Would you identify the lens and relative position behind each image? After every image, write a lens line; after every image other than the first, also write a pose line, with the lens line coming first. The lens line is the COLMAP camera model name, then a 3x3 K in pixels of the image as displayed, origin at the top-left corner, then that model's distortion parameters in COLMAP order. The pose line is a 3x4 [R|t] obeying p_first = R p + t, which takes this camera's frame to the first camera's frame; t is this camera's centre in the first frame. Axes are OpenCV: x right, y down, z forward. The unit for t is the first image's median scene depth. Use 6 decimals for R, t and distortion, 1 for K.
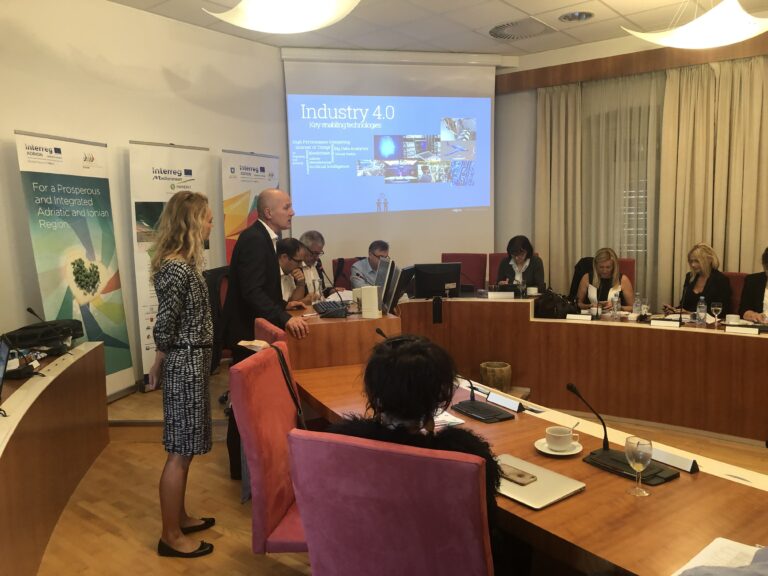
lens RADIAL K [[632.2, 0, 384.3], [0, 632.2, 288.6], [0, 0, 1]] dist [0.010542, -0.006292]
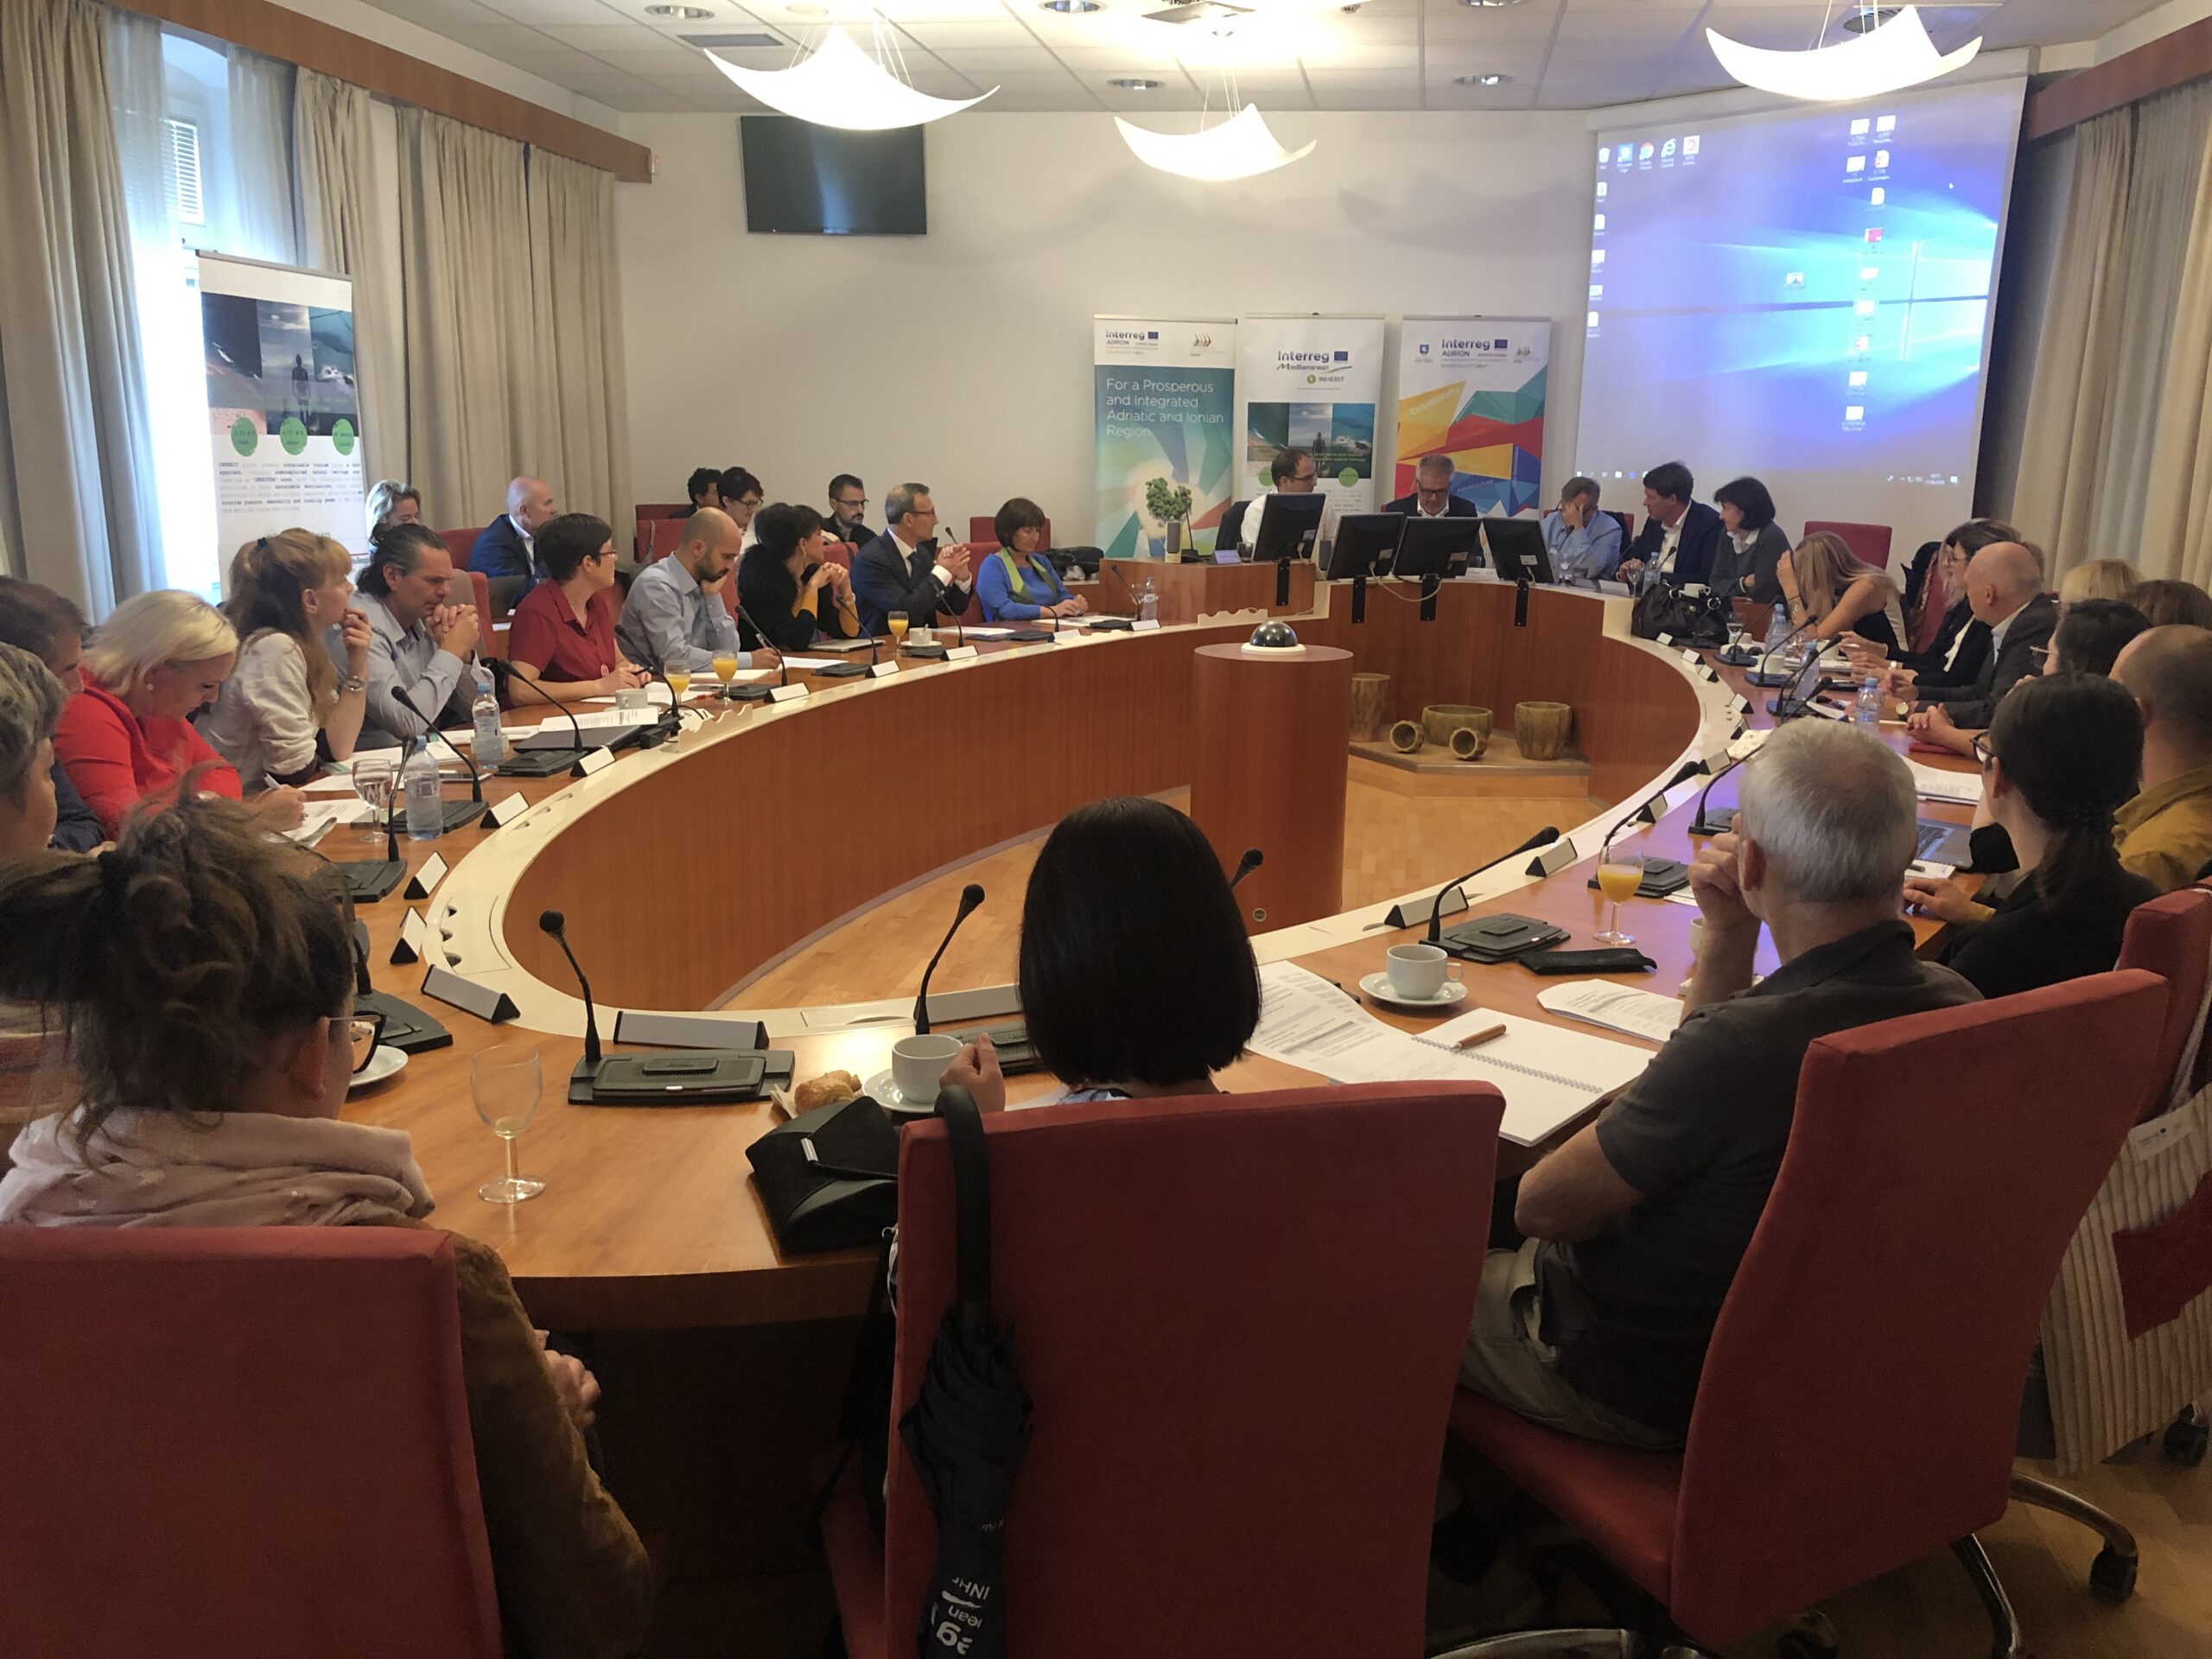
lens RADIAL K [[1820.9, 0, 1108.5], [0, 1820.9, 827.9], [0, 0, 1]] dist [0.010542, -0.006292]
pose [[0.480182, 0.218260, -0.849581, 1.426454], [-0.115420, 0.975849, 0.185463, -0.034558], [0.869542, 0.009003, 0.493777, -0.140594]]
